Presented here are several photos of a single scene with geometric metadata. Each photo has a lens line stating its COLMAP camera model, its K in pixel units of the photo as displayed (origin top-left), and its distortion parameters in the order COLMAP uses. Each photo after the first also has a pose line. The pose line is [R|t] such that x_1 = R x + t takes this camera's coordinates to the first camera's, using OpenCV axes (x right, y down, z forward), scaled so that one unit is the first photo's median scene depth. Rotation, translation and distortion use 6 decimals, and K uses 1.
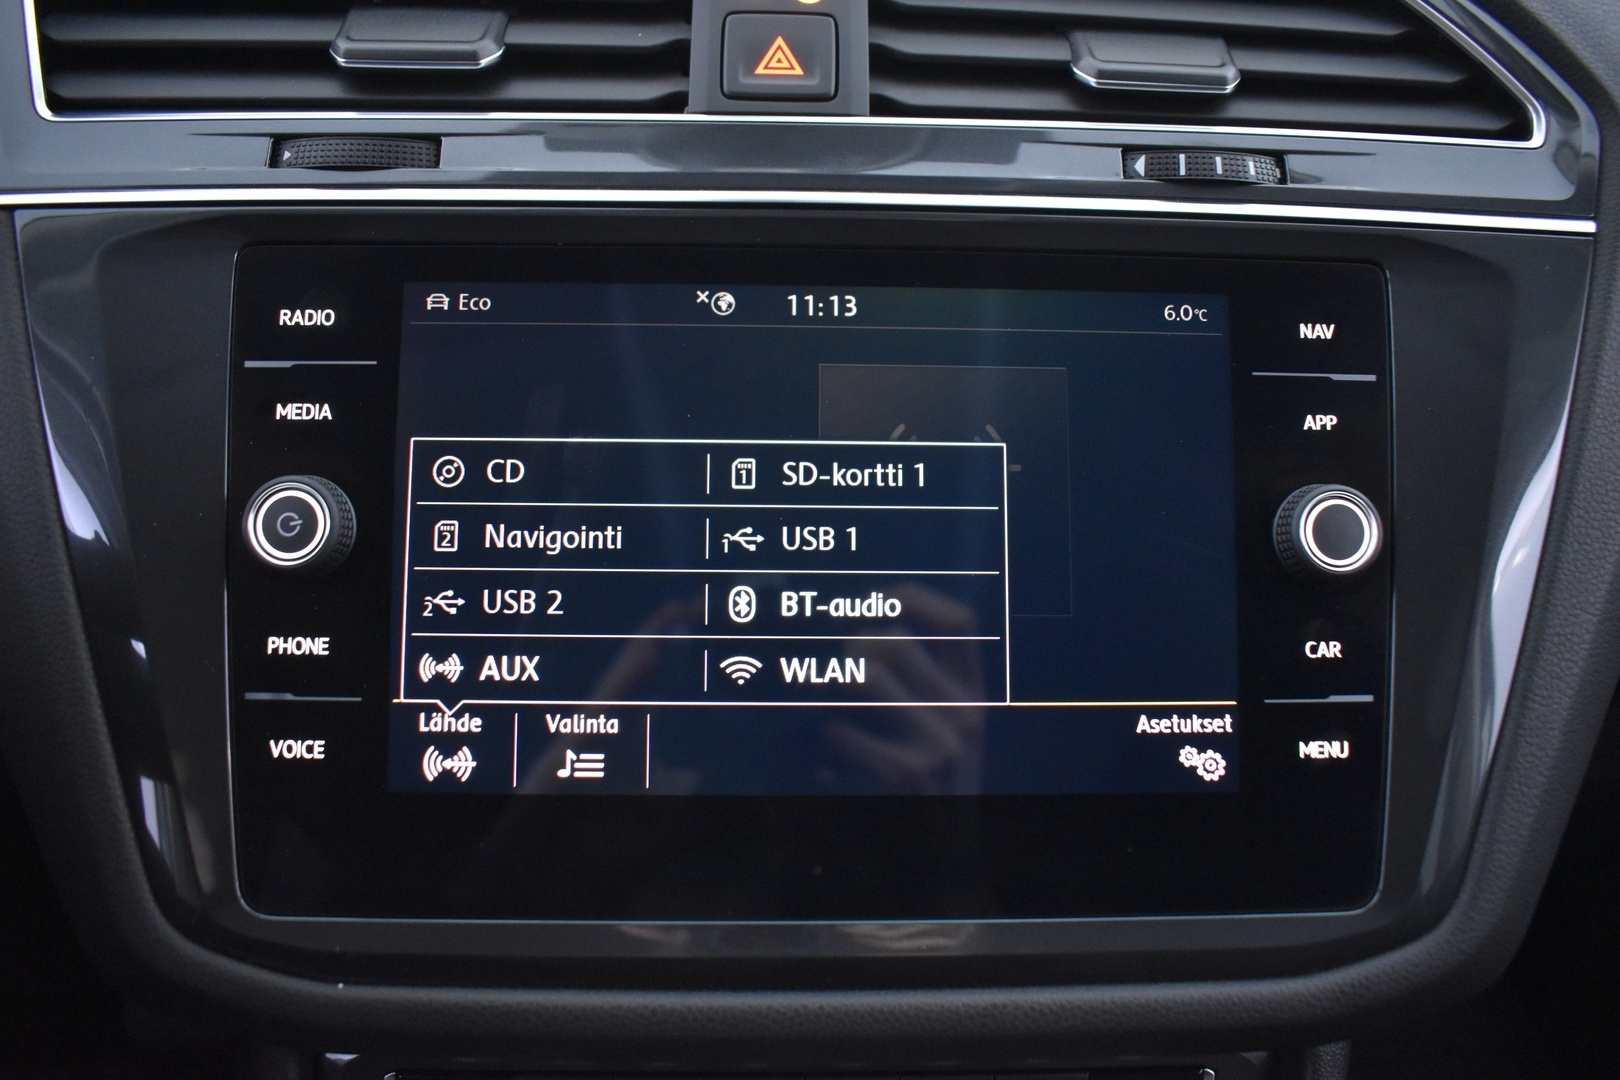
lens RADIAL K [[1208.5, 0, 806.9], [0, 1208.5, 517.6], [0, 0, 1]] dist [-0.083036, 0.003530]
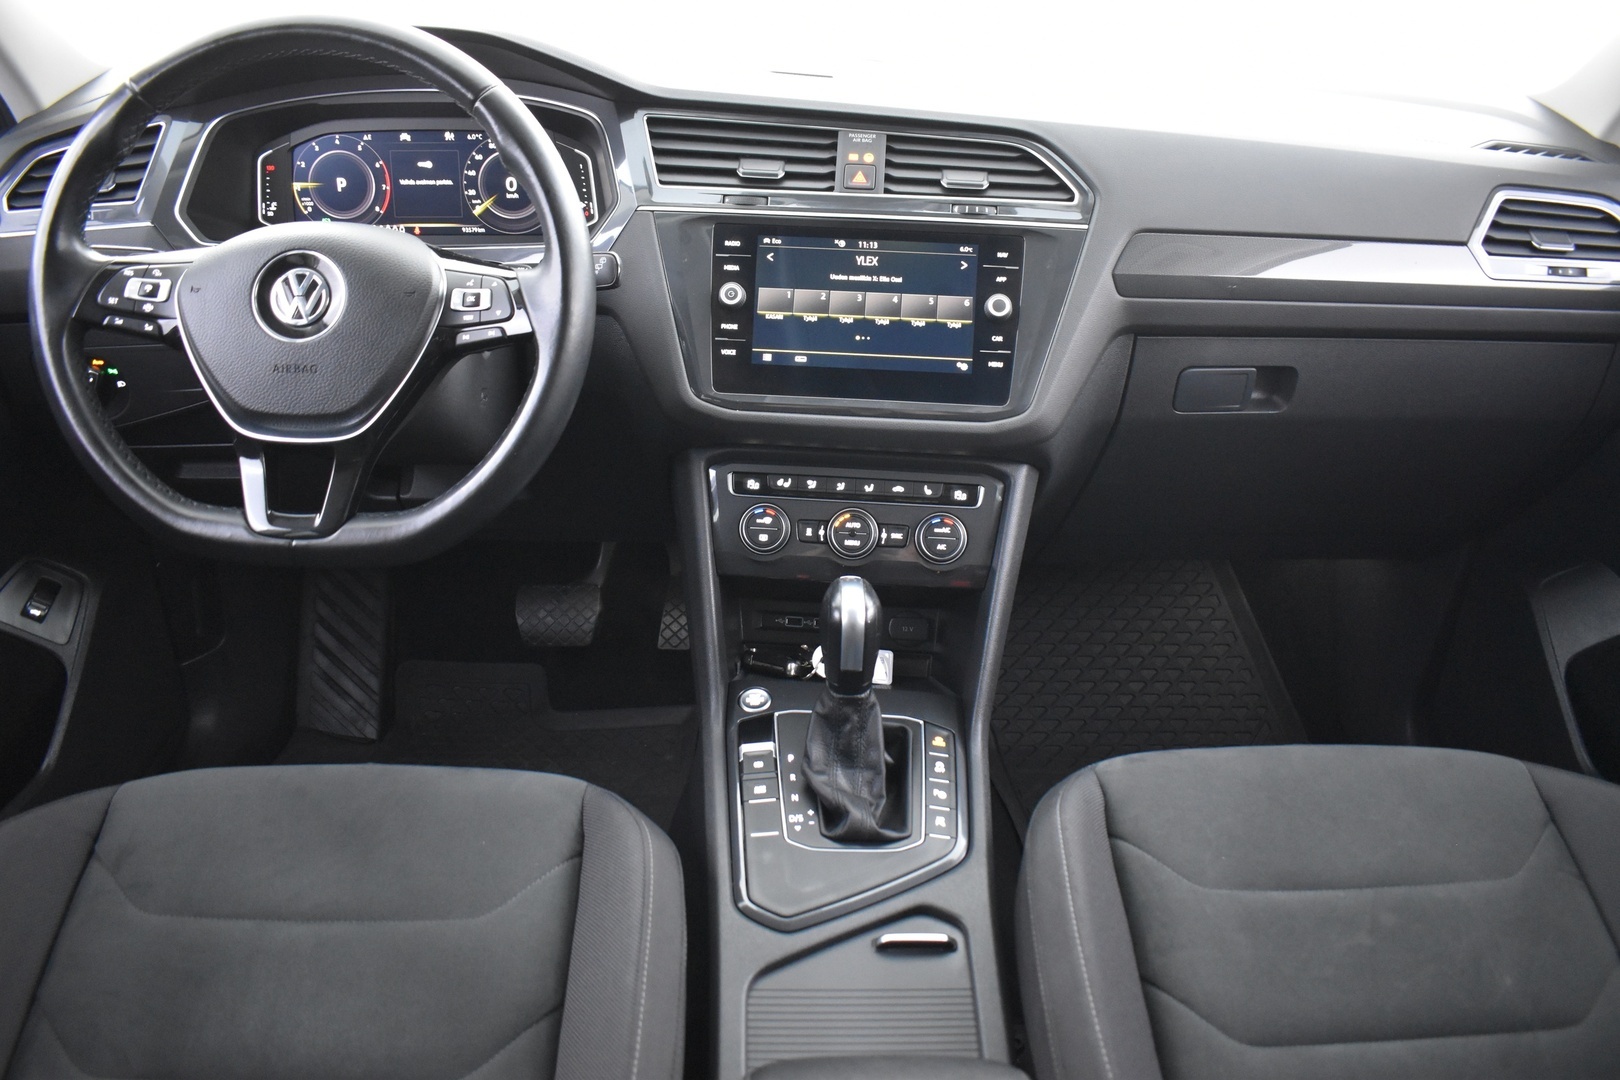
lens RADIAL K [[1220.6, 0, 806.6], [0, 1220.6, 520.3], [0, 0, 1]] dist [-0.086604, 0.008281]
pose [[0.995756, 0.044158, -0.080744, 0.165159], [-0.043178, 0.998971, 0.013847, 0.635739], [0.081272, -0.010302, 0.996639, -2.789109]]
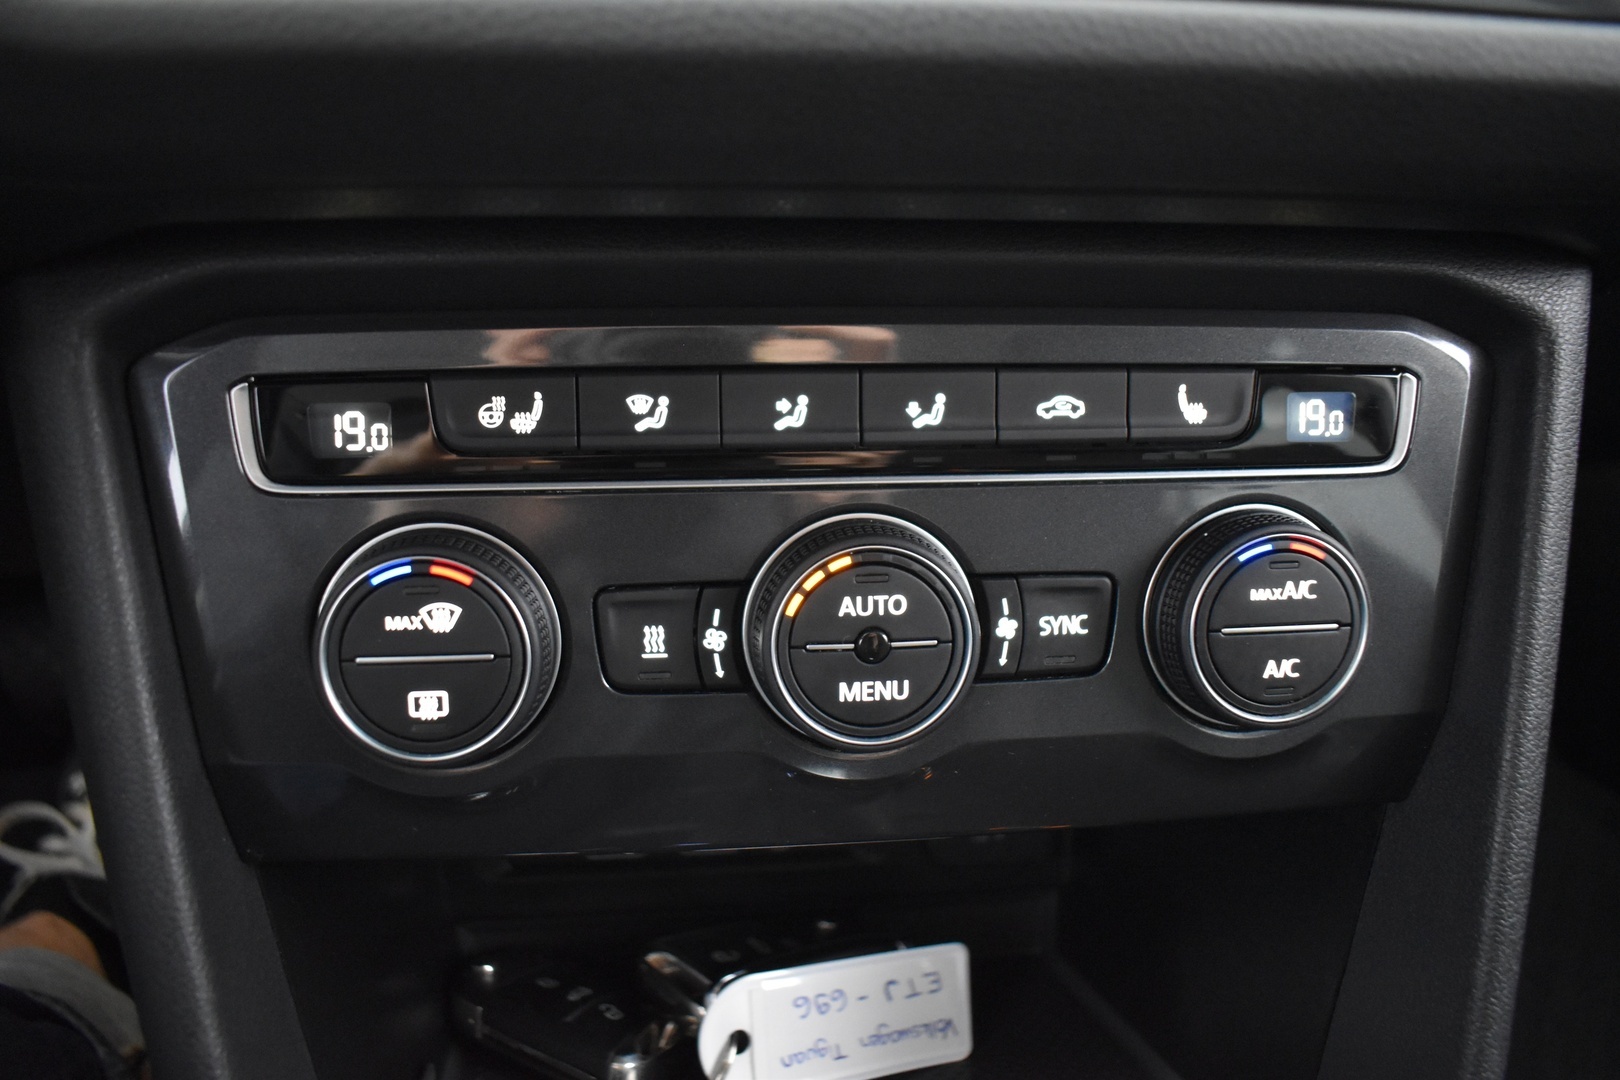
lens RADIAL K [[1220.6, 0, 806.6], [0, 1220.6, 520.3], [0, 0, 1]] dist [-0.086604, 0.008281]
pose [[0.996911, -0.027939, 0.073403, -0.098570], [0.016837, 0.988885, 0.147724, 0.527412], [-0.076714, -0.146032, 0.986301, 0.320965]]
